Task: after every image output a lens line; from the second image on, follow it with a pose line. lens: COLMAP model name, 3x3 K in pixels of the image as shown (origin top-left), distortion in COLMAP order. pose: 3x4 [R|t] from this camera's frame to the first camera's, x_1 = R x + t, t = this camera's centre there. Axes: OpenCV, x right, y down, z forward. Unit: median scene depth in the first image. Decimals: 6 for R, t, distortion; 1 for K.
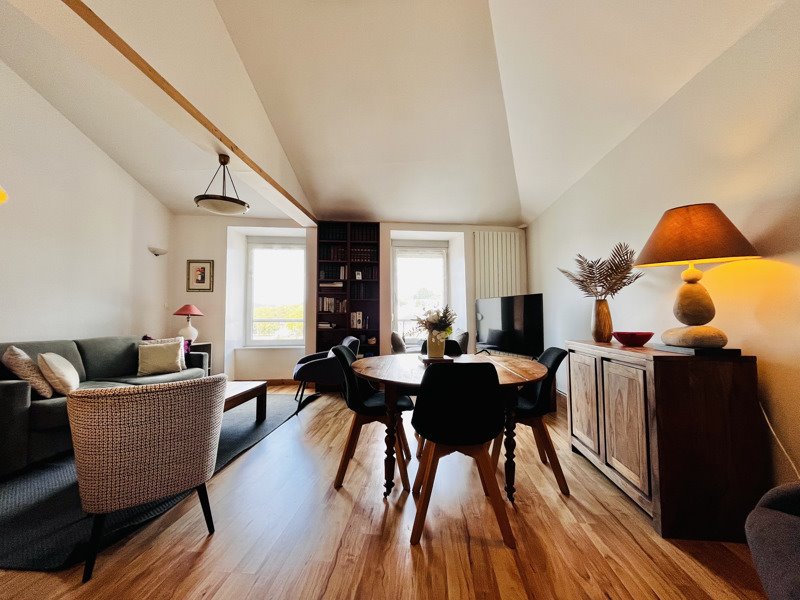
lens RADIAL K [[324.3, 0, 399.0], [0, 324.3, 298.0], [0, 0, 1]] dist [0.001667, 0.000008]
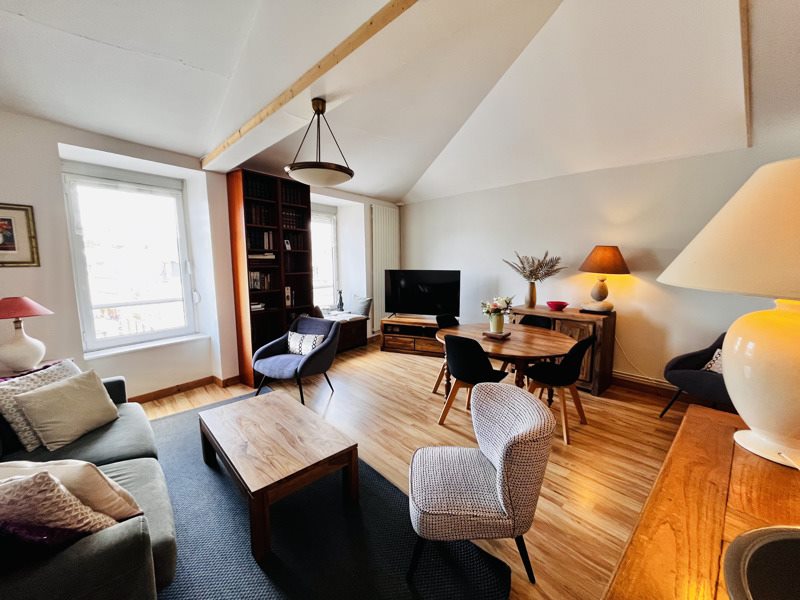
lens RADIAL K [[324.3, 0, 398.1], [0, 324.3, 300.1], [0, 0, 1]] dist [0.001667, 0.000008]
pose [[0.676767, -0.088779, 0.730824, -0.570443], [-0.042682, 0.986301, 0.159340, -0.075469], [-0.734959, -0.139029, 0.663707, 0.202646]]
